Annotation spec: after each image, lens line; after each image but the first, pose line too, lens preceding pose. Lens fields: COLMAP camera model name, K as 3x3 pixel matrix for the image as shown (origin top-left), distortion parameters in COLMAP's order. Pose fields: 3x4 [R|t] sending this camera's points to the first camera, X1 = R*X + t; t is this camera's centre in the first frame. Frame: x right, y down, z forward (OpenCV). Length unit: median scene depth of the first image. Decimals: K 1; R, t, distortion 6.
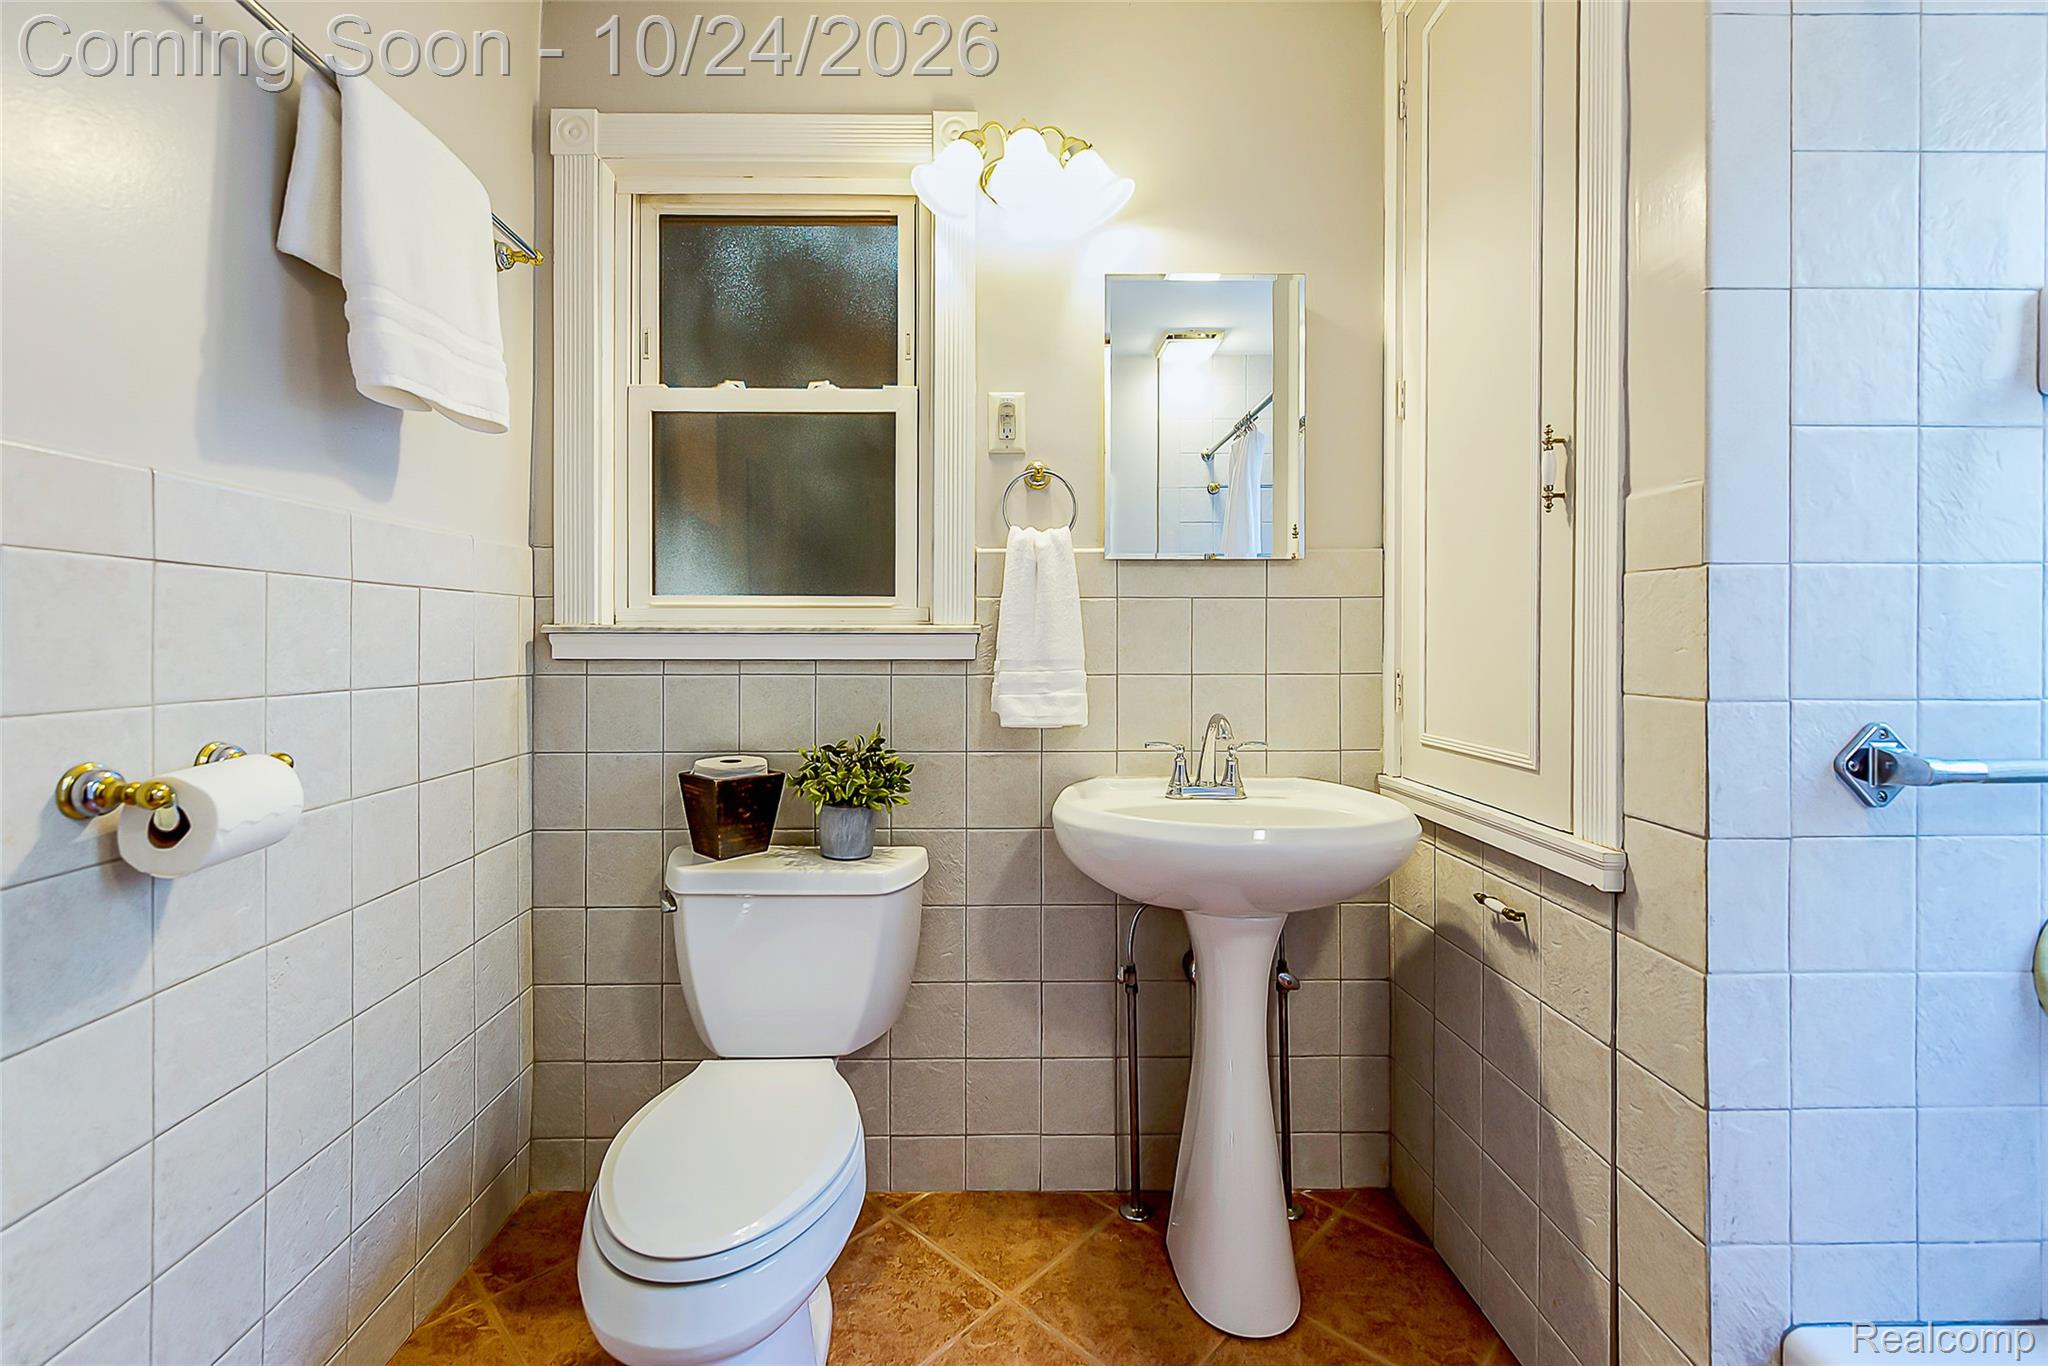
lens RADIAL K [[804.7, 0, 966.8], [0, 804.7, 648.7], [0, 0, 1]] dist [-0.007470, -0.000128]
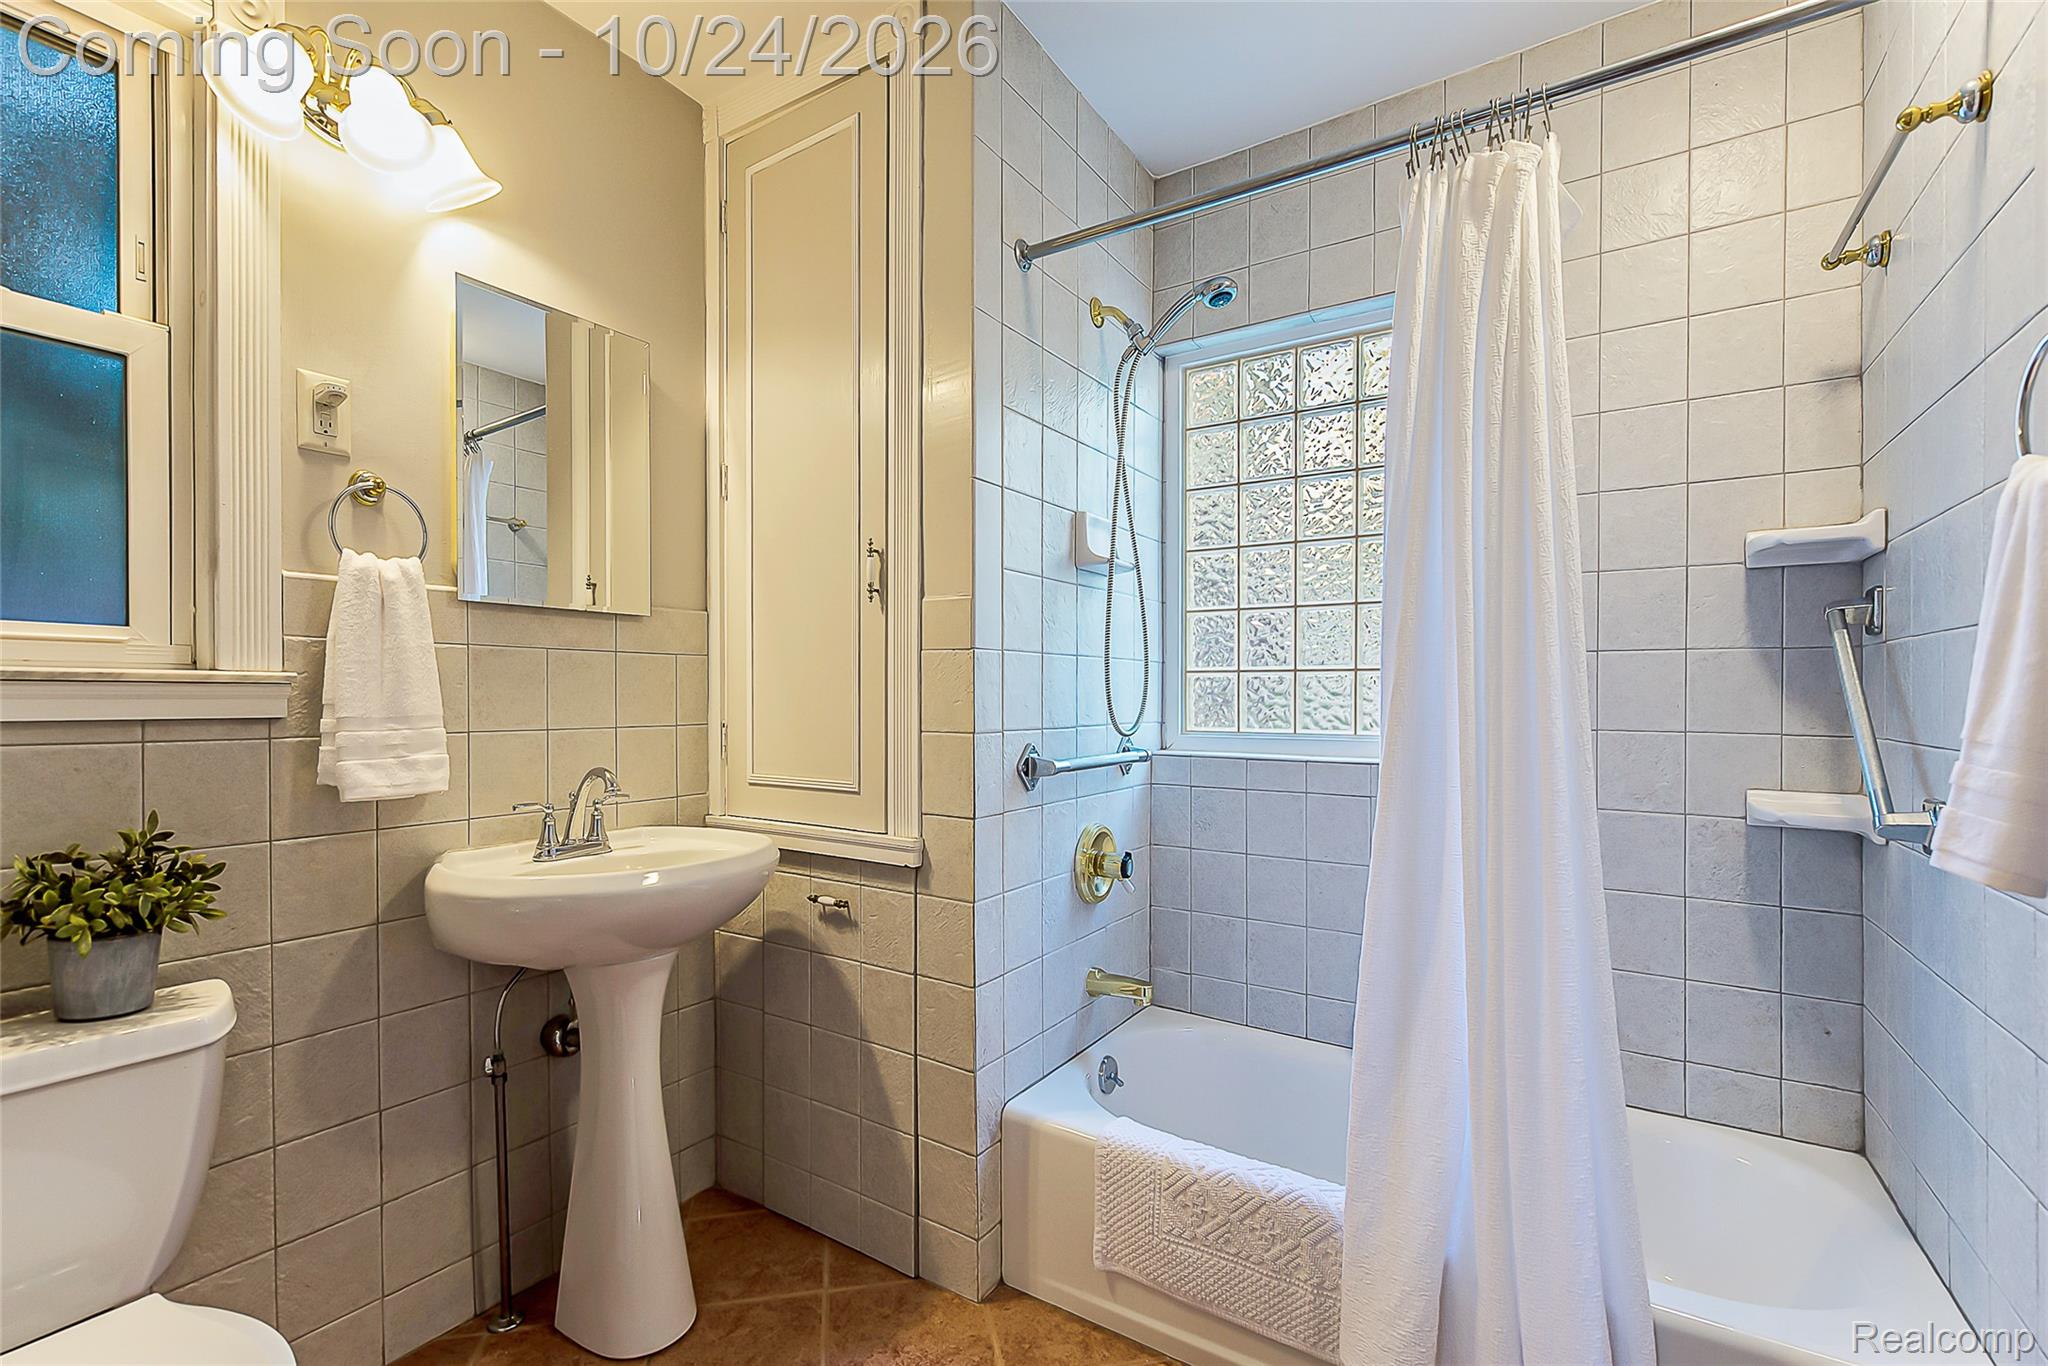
lens RADIAL K [[879.6, 0, 1016.5], [0, 879.6, 700.6], [0, 0, 1]] dist [-0.012385, -0.000223]
pose [[0.549300, -0.001270, 0.835624, -0.318672], [0.002527, 0.999997, -0.000142, -0.000521], [-0.835621, 0.002189, 0.549302, -0.028714]]
